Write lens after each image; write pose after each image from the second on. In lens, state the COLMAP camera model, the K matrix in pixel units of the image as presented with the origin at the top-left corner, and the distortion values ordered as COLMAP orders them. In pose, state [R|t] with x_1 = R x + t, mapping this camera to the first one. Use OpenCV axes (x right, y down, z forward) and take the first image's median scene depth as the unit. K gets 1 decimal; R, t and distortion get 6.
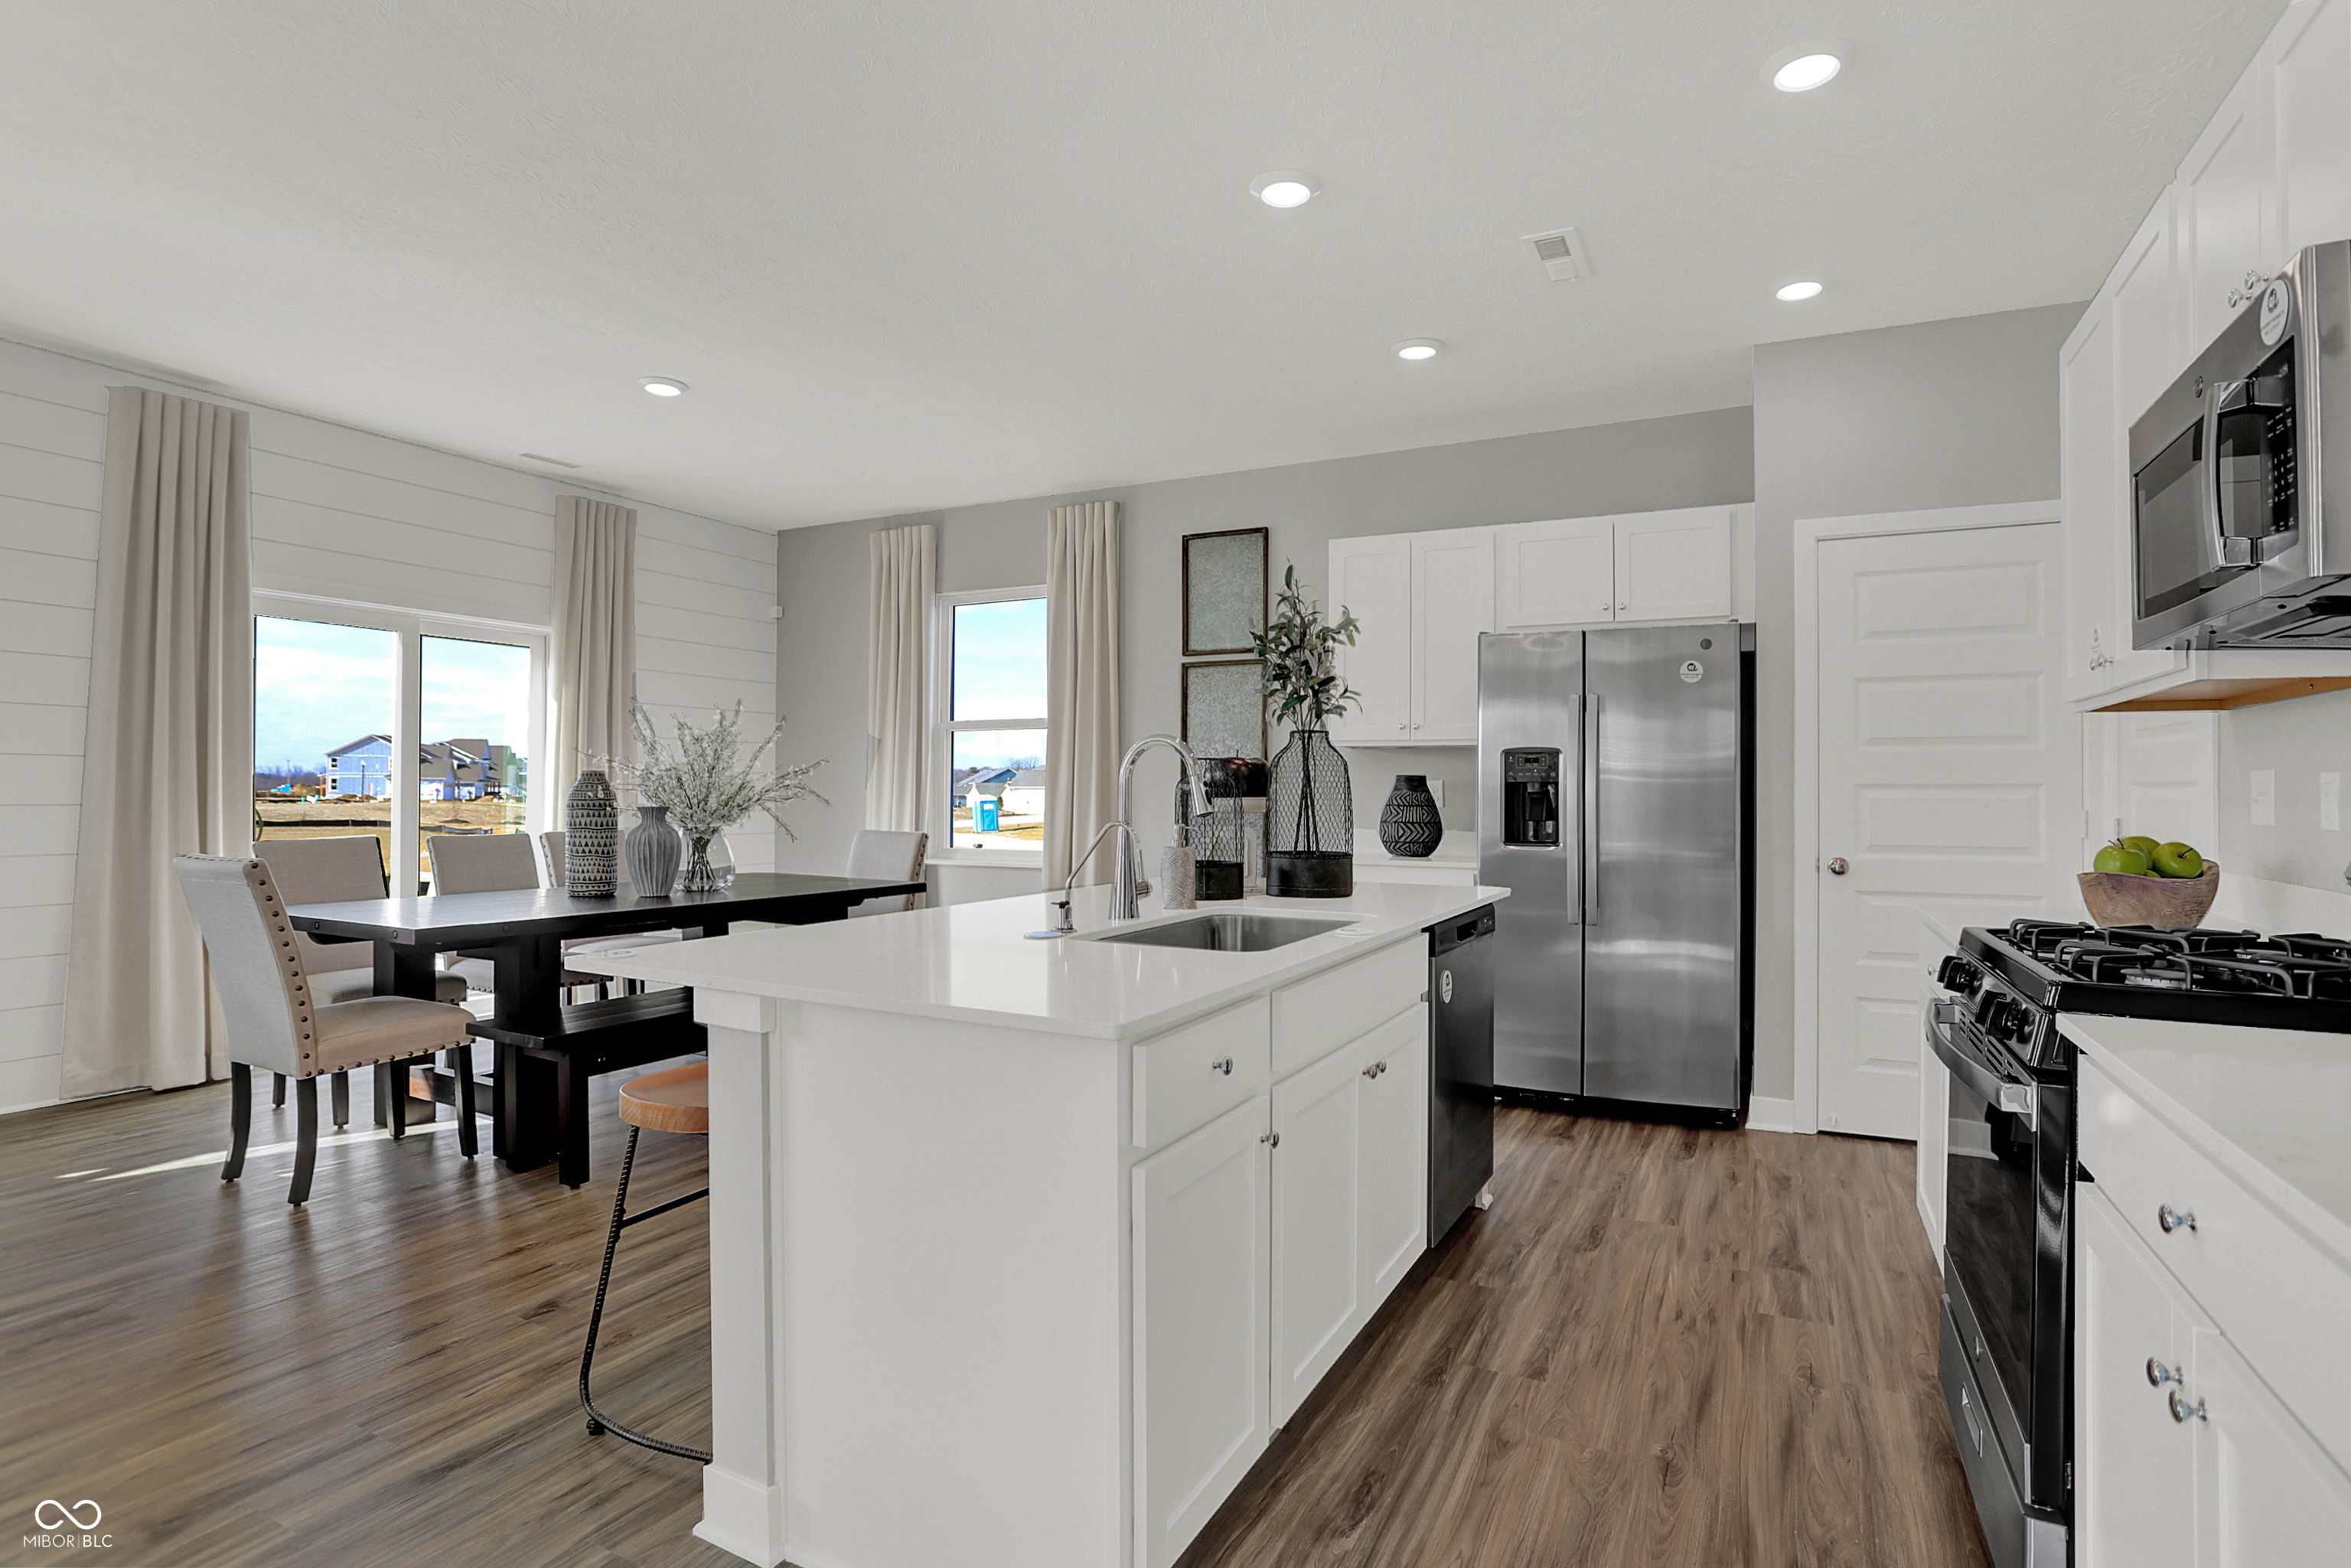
lens RADIAL K [[1175.6, 0, 1176.6], [0, 1175.6, 819.9], [0, 0, 1]] dist [-0.046989, 0.000052]
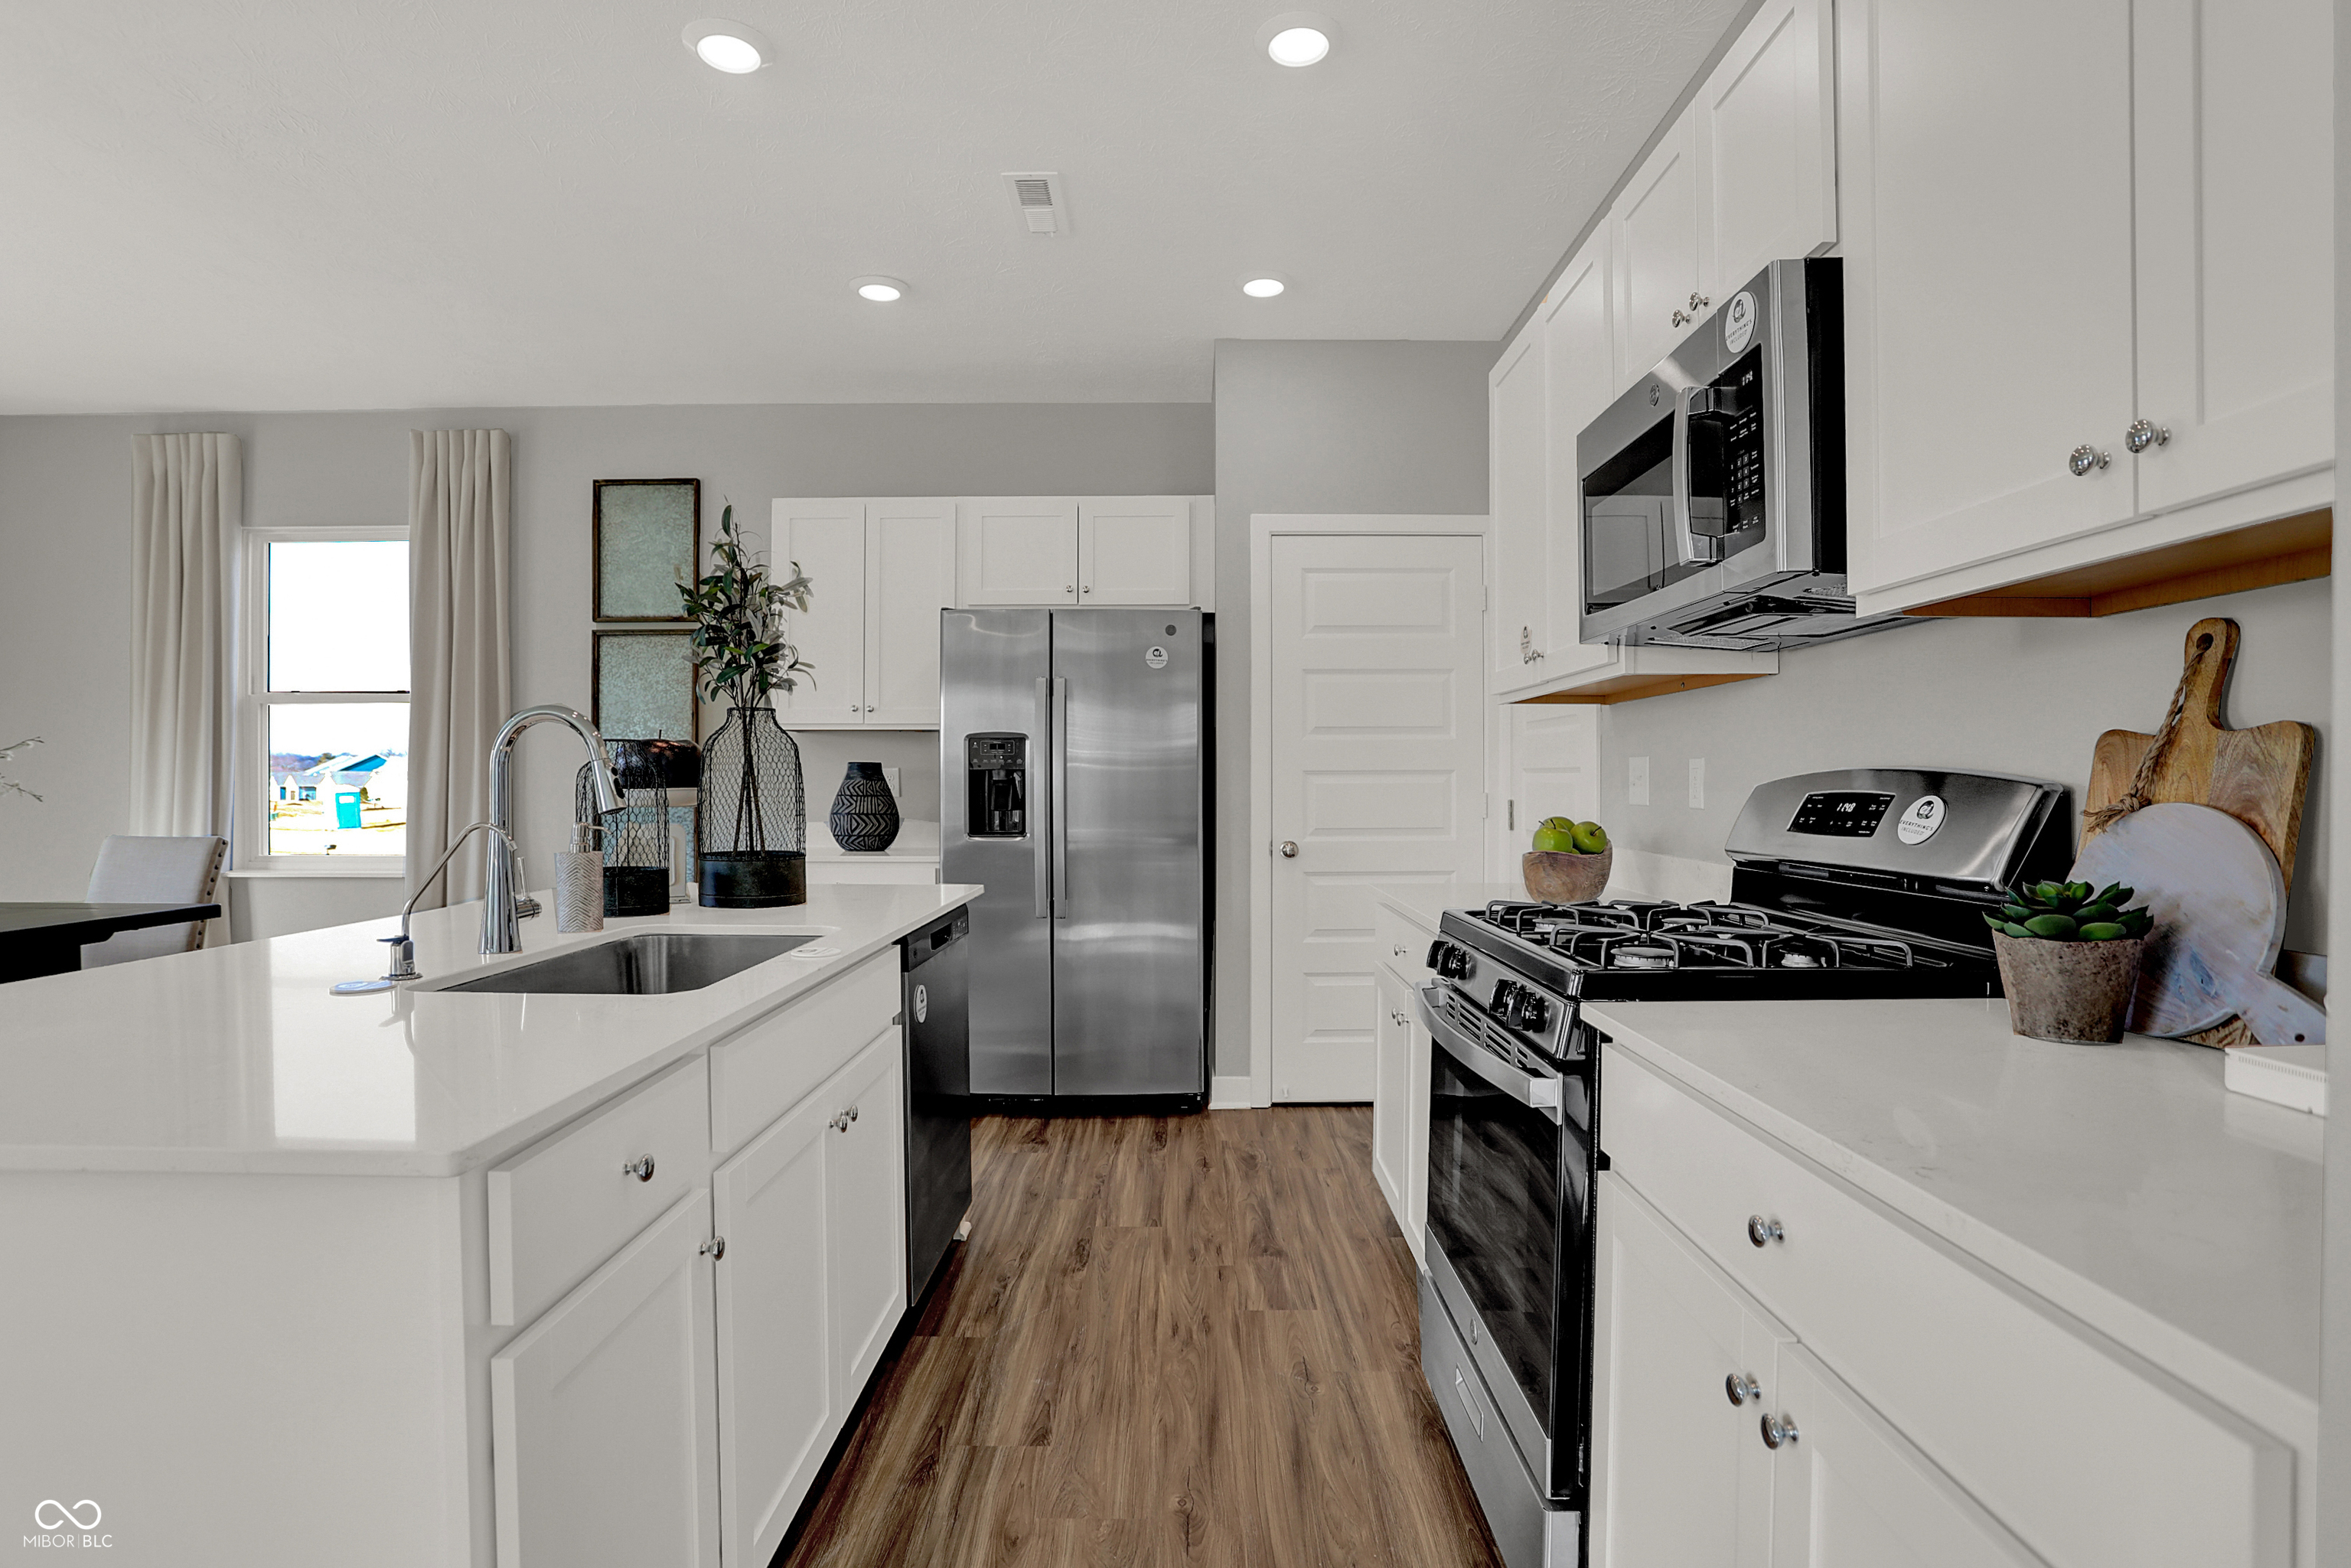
lens RADIAL K [[1170.0, 0, 1189.6], [0, 1170.0, 779.6], [0, 0, 1]] dist [-0.050532, 0.000258]
pose [[0.887779, -0.003657, 0.460255, 0.008655], [0.014888, 0.999673, -0.020774, -0.002926], [-0.460029, 0.025295, 0.887544, 0.123711]]
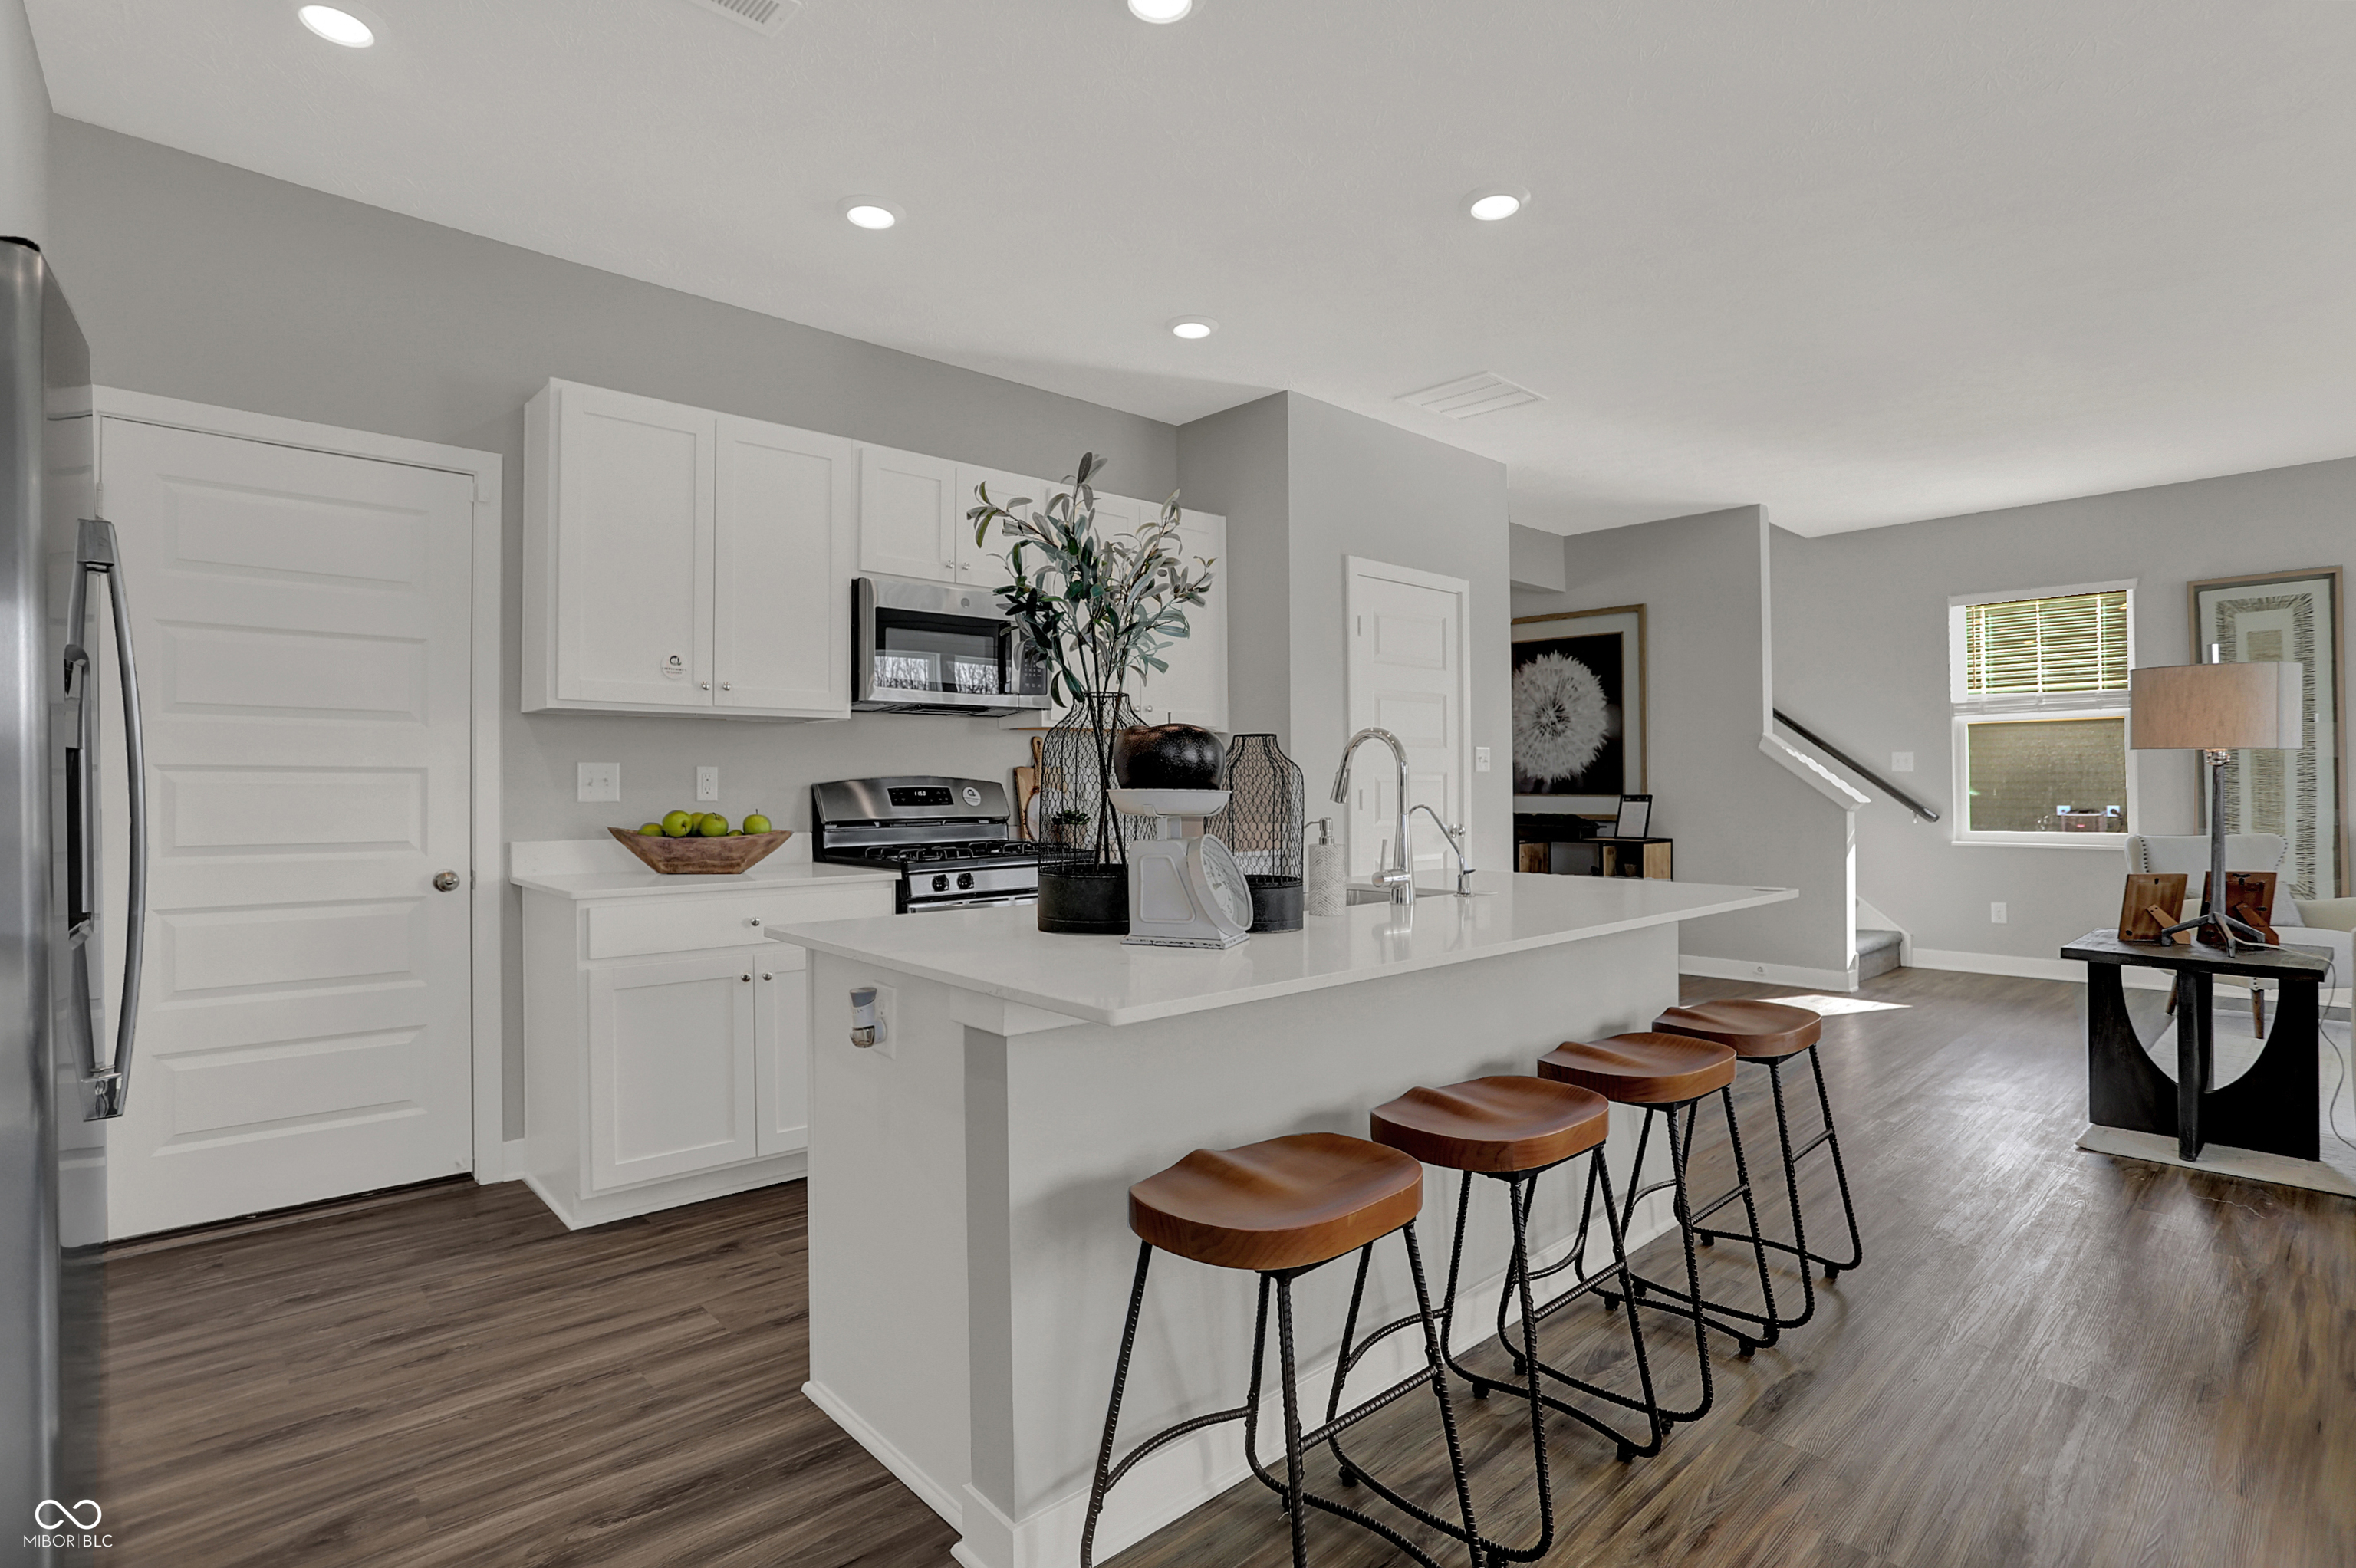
lens RADIAL K [[1150.8, 0, 1182.7], [0, 1150.8, 768.4], [0, 0, 1]] dist [-0.022098, 0.000166]
pose [[-0.937959, -0.000794, 0.346746, -0.183193], [0.004260, 0.999896, 0.013812, -0.046282], [-0.346721, 0.014433, -0.937857, 1.735656]]
